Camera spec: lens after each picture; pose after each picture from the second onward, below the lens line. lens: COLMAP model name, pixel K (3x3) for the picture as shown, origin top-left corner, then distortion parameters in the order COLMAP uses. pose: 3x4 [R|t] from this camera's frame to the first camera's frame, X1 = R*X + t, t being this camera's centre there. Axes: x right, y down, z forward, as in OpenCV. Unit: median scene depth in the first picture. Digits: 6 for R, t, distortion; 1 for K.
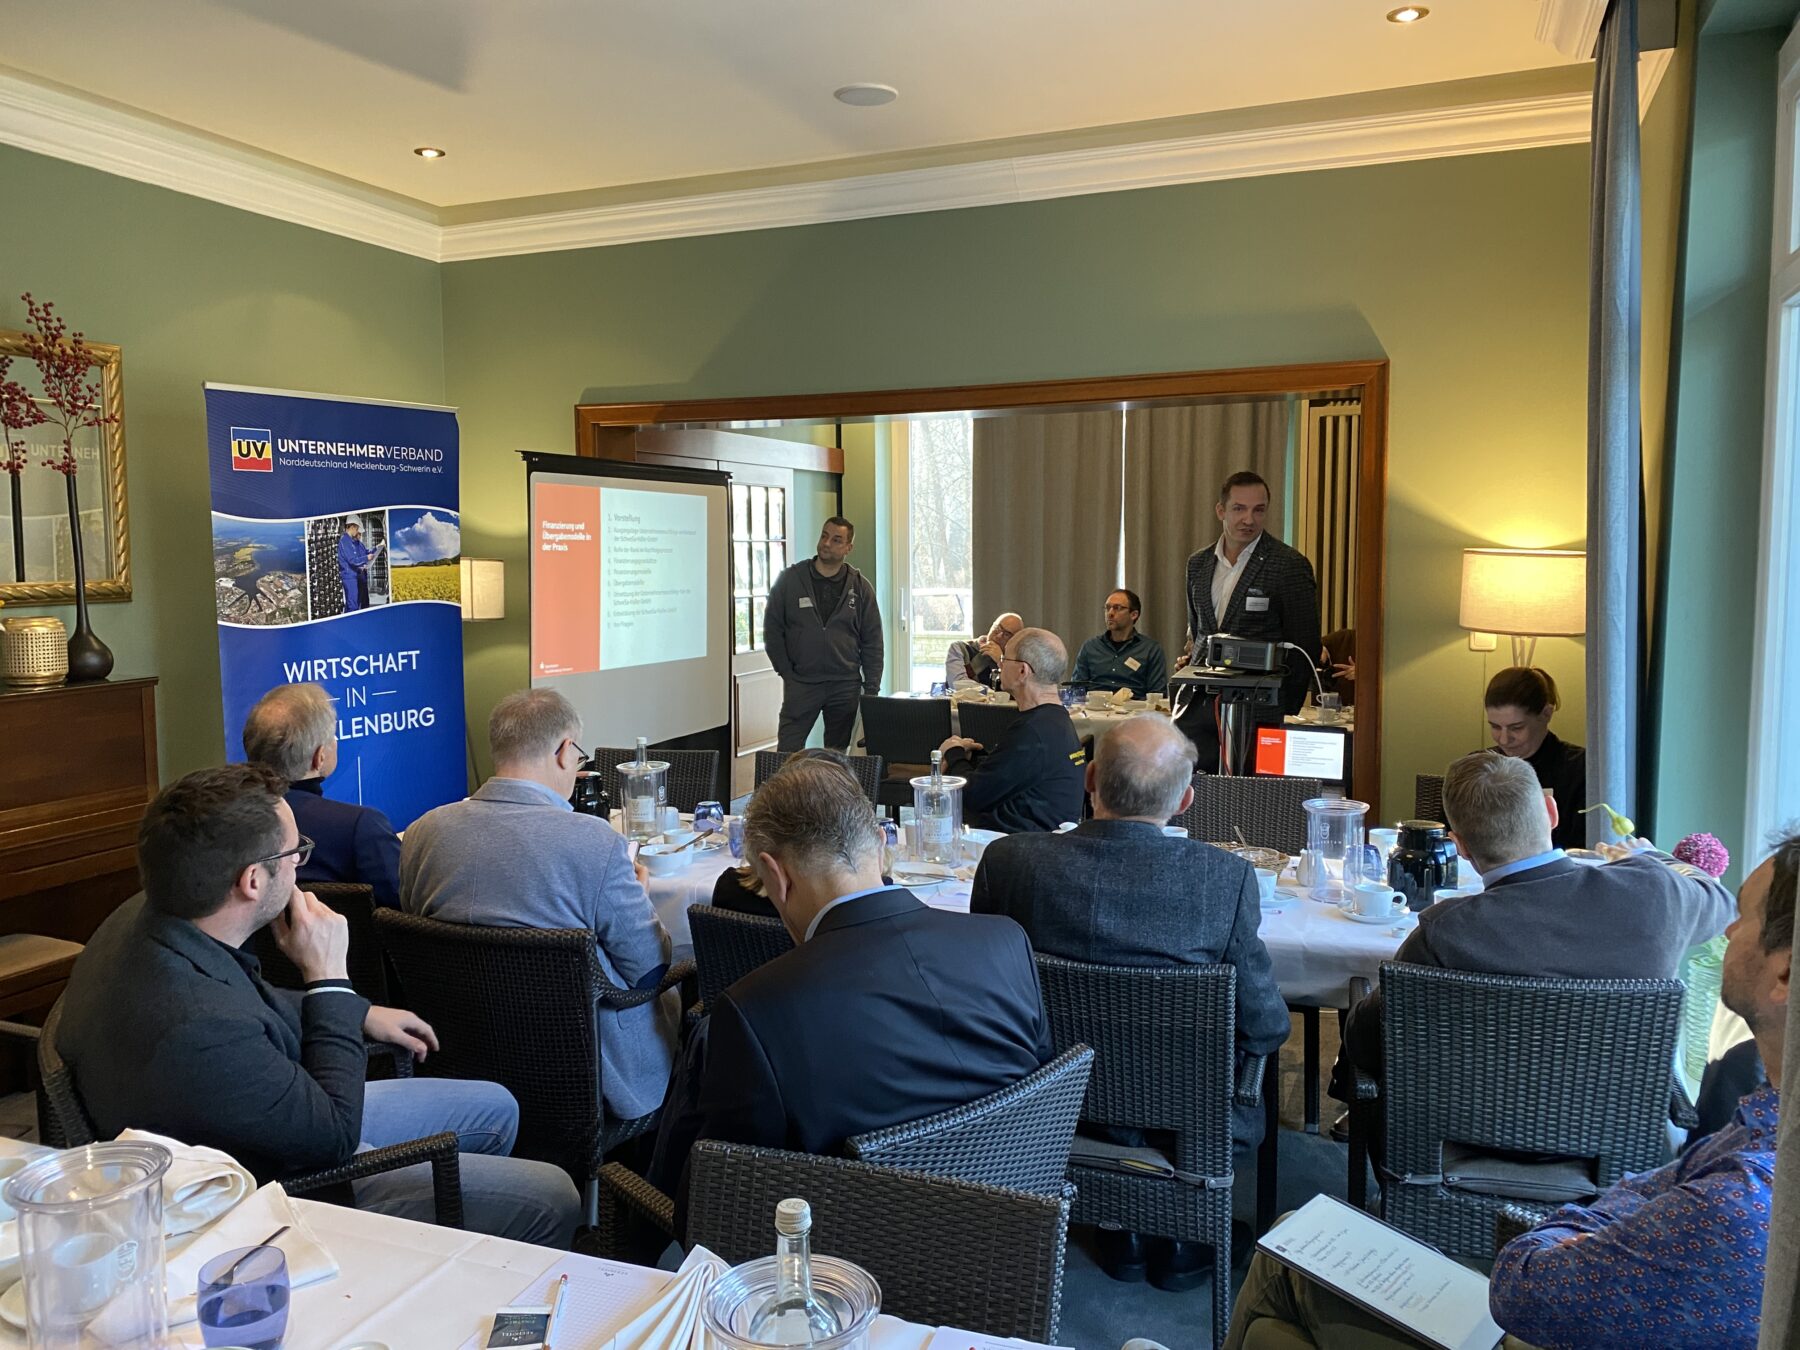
lens RADIAL K [[1361.7, 0, 899.7], [0, 1361.7, 675.8], [0, 0, 1]] dist [0.025205, -0.002798]
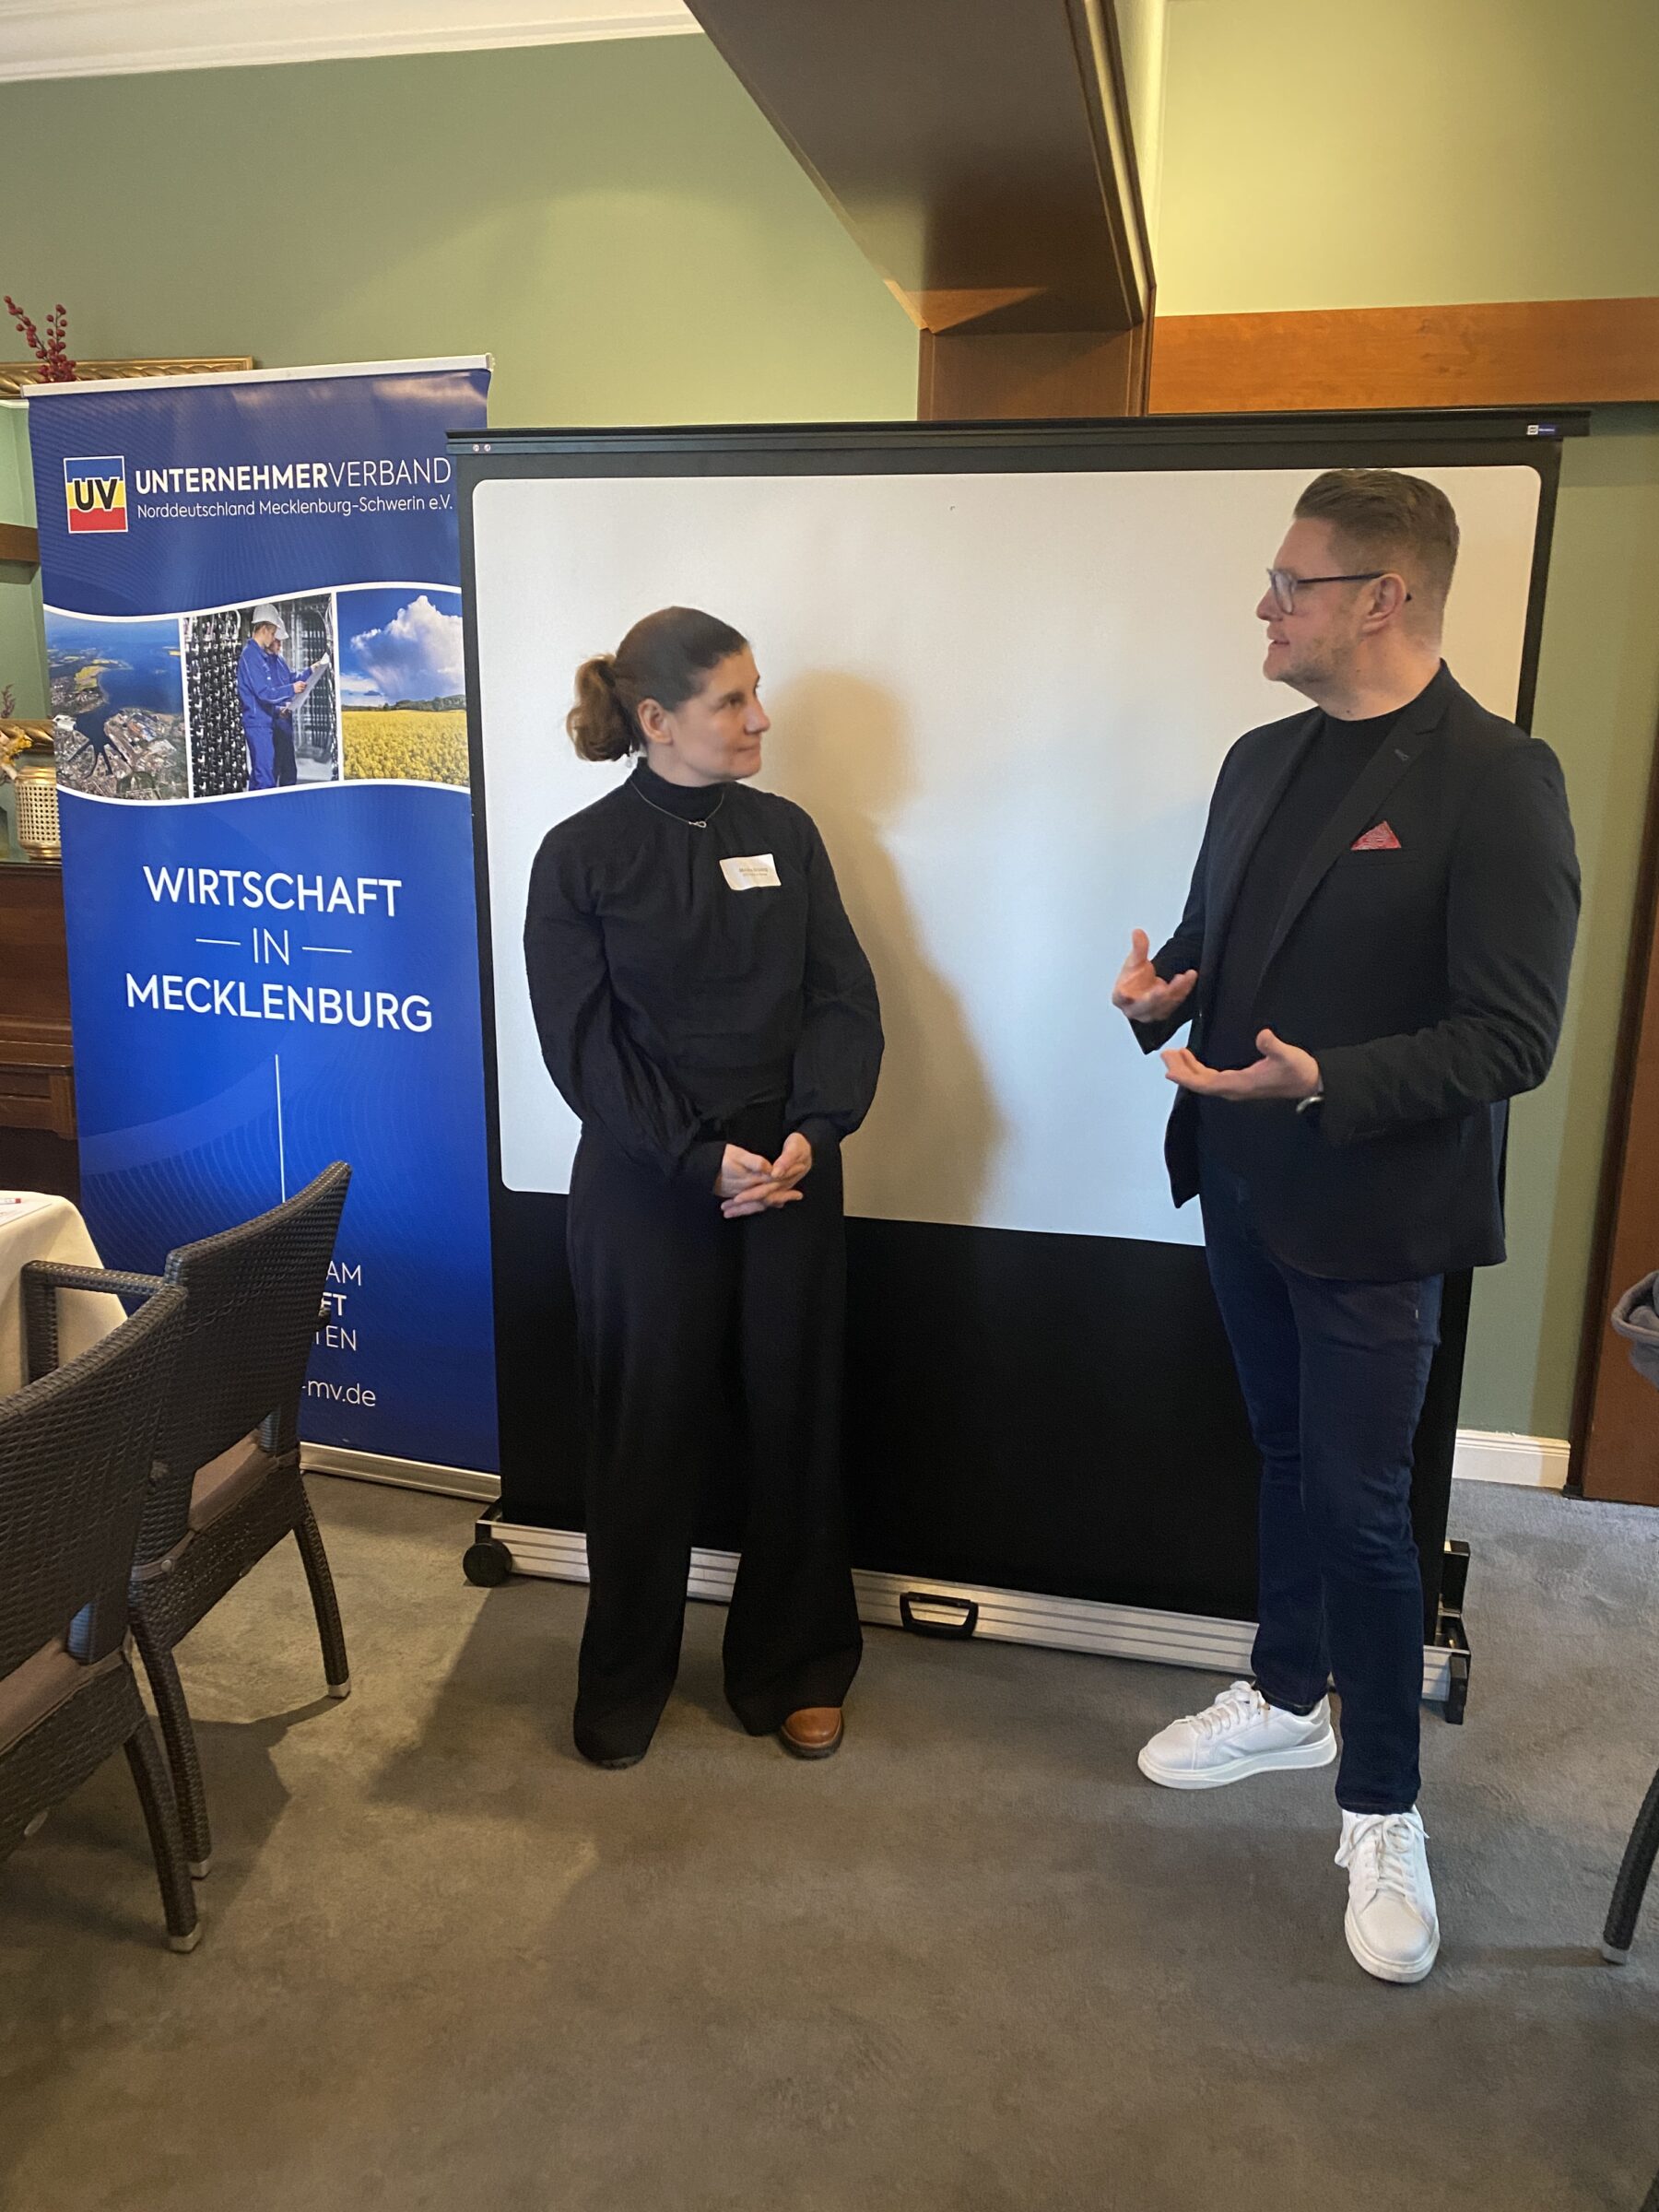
lens RADIAL K [[1673.3, 0, 833.4], [0, 1673.3, 1085.7], [0, 0, 1]] dist [0.025205, -0.002798]
pose [[0.145725, 0.207118, -0.967402, 0.302945], [-0.119013, 0.974409, 0.190691, -0.086346], [0.982141, 0.087344, 0.166646, 1.120222]]
